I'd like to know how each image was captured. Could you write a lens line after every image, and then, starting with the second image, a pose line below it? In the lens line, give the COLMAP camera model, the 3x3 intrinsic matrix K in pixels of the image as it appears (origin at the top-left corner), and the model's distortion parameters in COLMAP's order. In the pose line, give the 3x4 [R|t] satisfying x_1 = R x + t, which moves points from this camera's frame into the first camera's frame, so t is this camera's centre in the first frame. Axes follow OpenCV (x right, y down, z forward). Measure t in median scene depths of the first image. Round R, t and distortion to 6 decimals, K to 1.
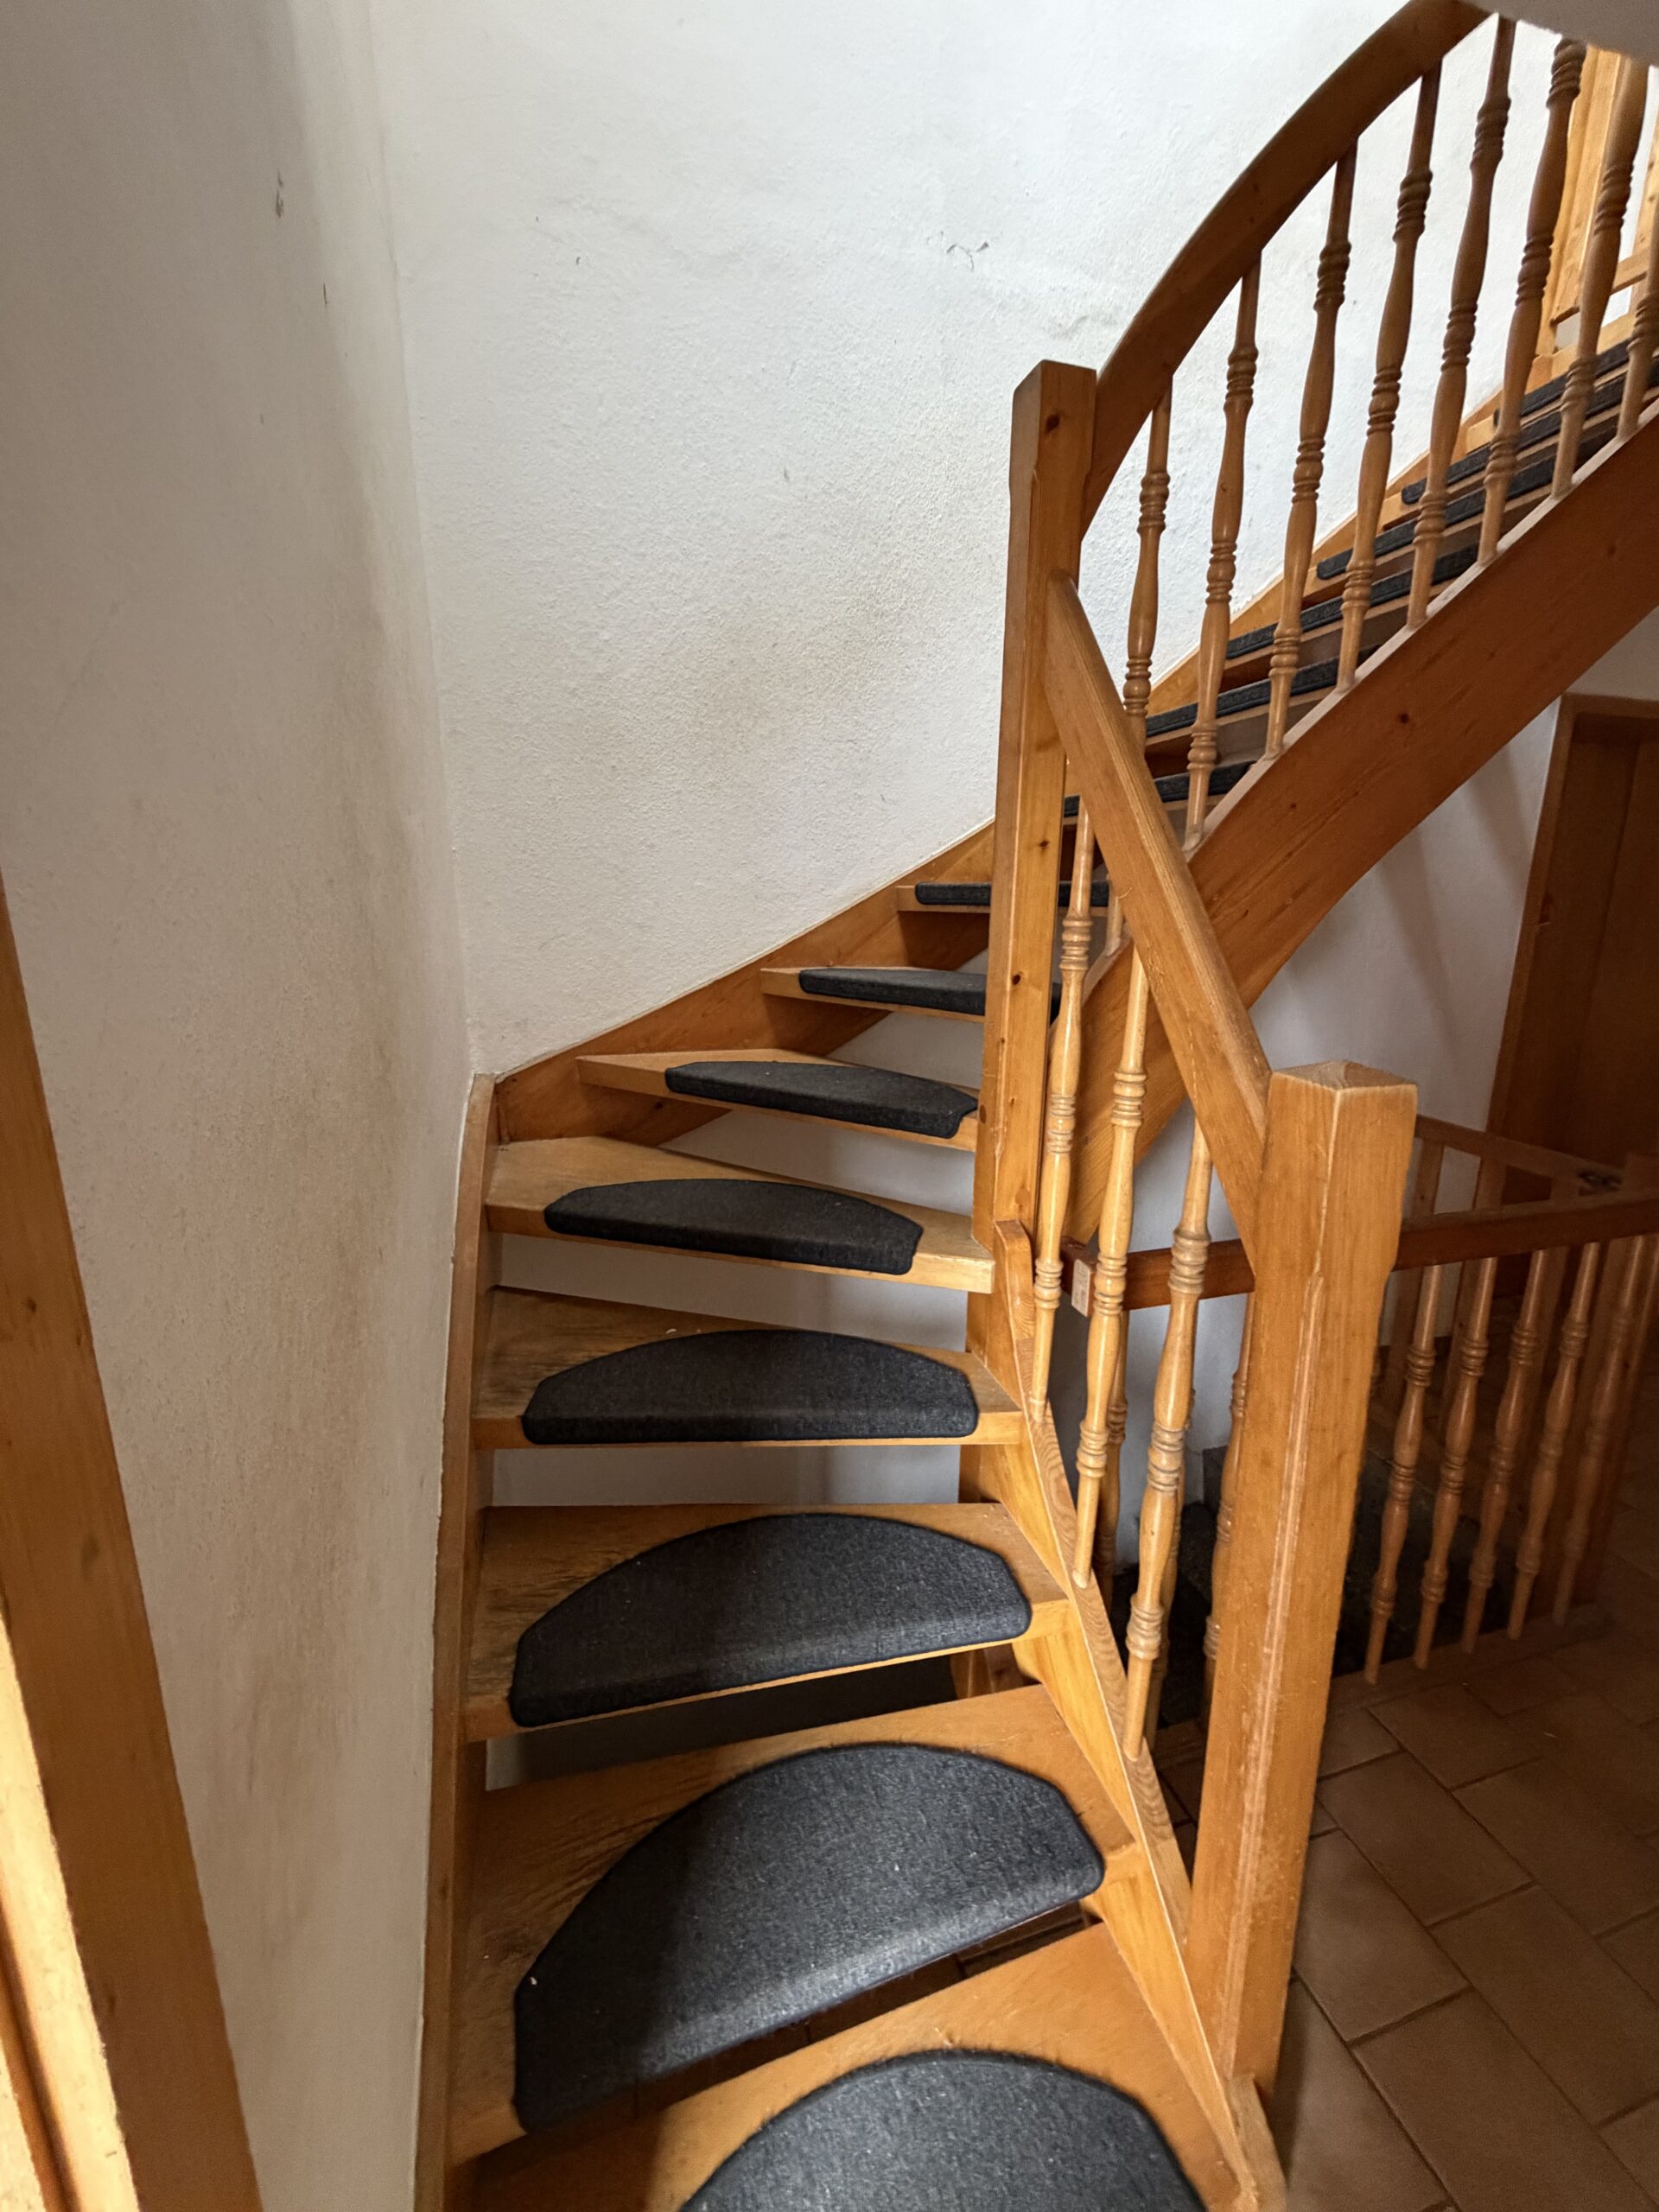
lens RADIAL K [[881.3, 0, 840.4], [0, 881.3, 1092.8], [0, 0, 1]] dist [-0.002432, 0.000988]
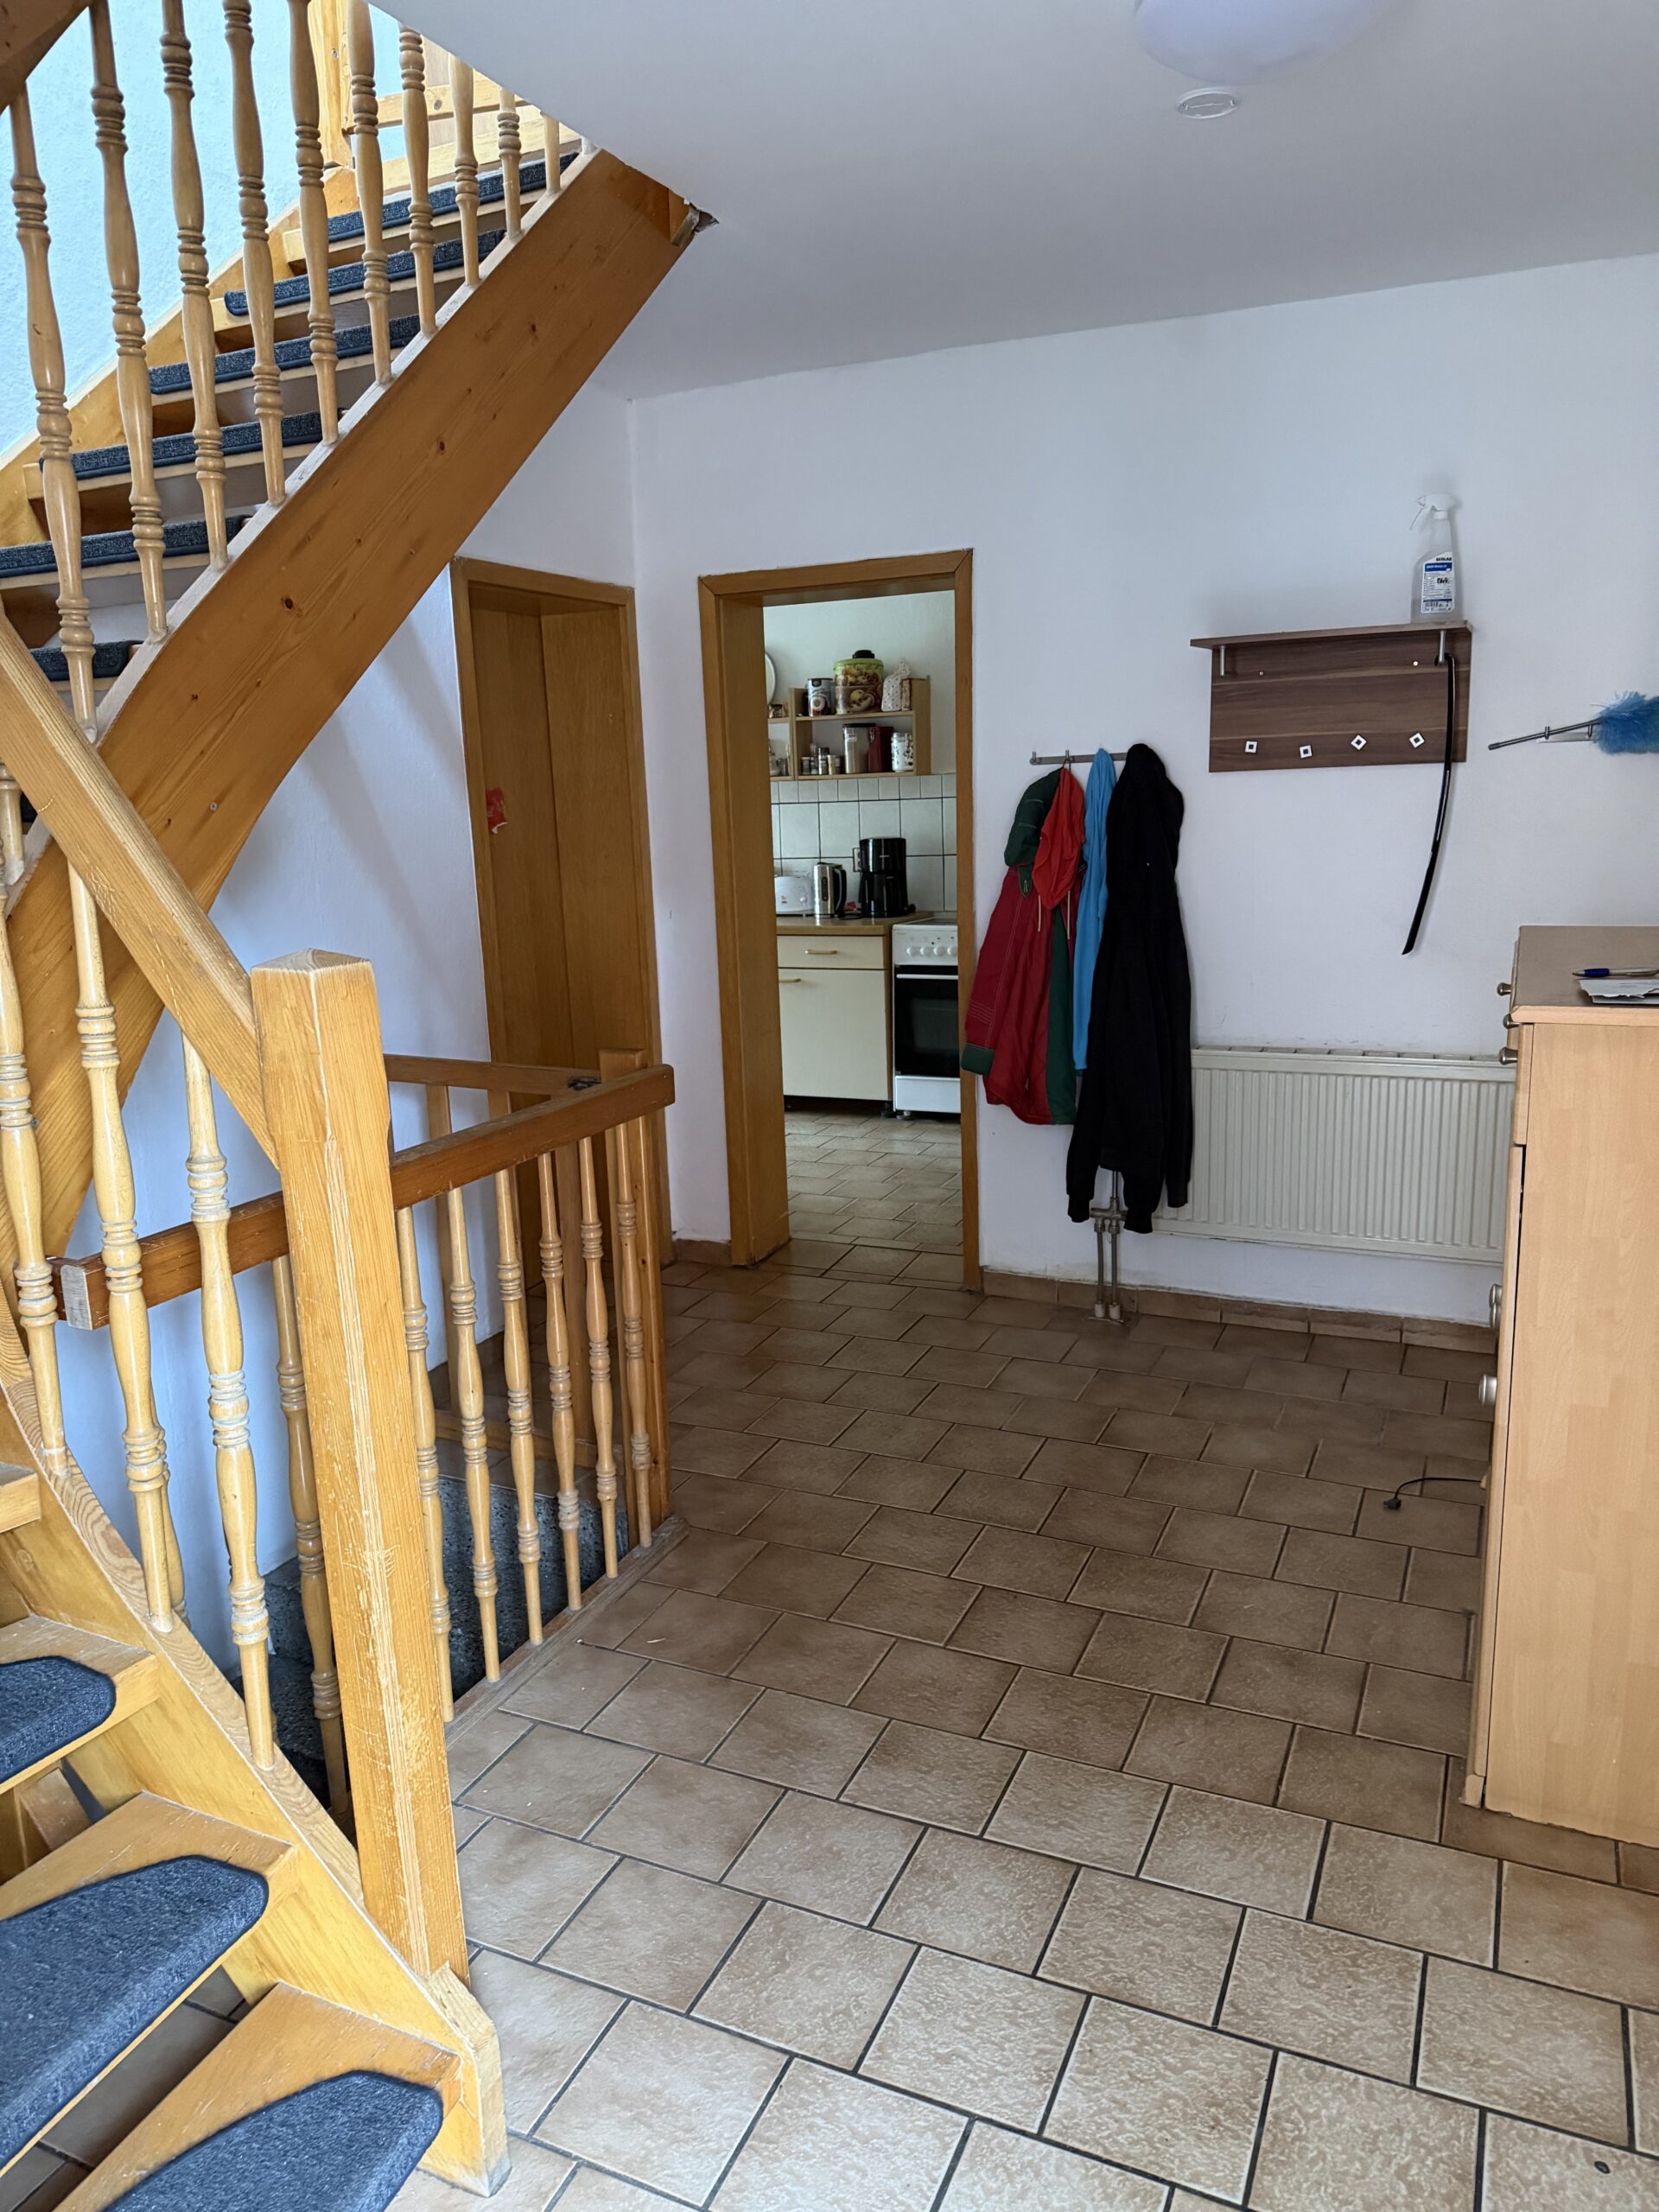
lens RADIAL K [[1540.4, 0, 824.5], [0, 1540.4, 1106.4], [0, 0, 1]] dist [0.016953, -0.018199]
pose [[0.659145, -0.181712, 0.729732, -0.288582], [0.198306, 0.978021, 0.064416, 0.103042], [-0.725398, 0.102251, 0.680692, -0.491207]]
